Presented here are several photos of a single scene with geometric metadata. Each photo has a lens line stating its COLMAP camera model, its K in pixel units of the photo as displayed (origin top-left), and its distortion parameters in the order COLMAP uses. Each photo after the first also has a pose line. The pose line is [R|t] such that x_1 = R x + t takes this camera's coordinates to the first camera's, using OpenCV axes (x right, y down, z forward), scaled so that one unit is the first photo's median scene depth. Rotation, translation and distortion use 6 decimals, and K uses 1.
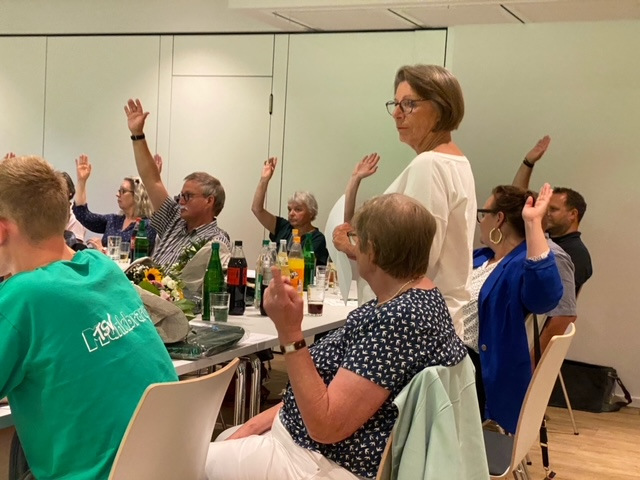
lens RADIAL K [[962.5, 0, 306.7], [0, 962.5, 239.1], [0, 0, 1]] dist [0.086263, 0.100595]
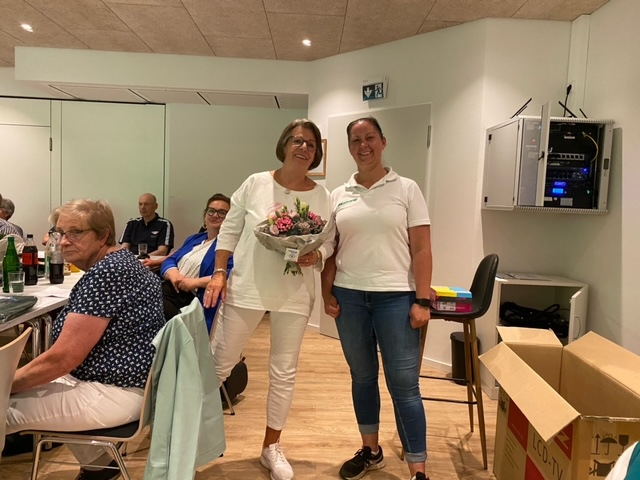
lens RADIAL K [[500.3, 0, 320.0], [0, 500.3, 240.0], [0, 0, 1]] dist [0.022687, 0.006217]
pose [[0.901780, -0.044209, 0.429928, -0.002919], [0.029042, 0.998705, 0.041780, -0.008807], [-0.431218, -0.025191, 0.901896, 0.110425]]
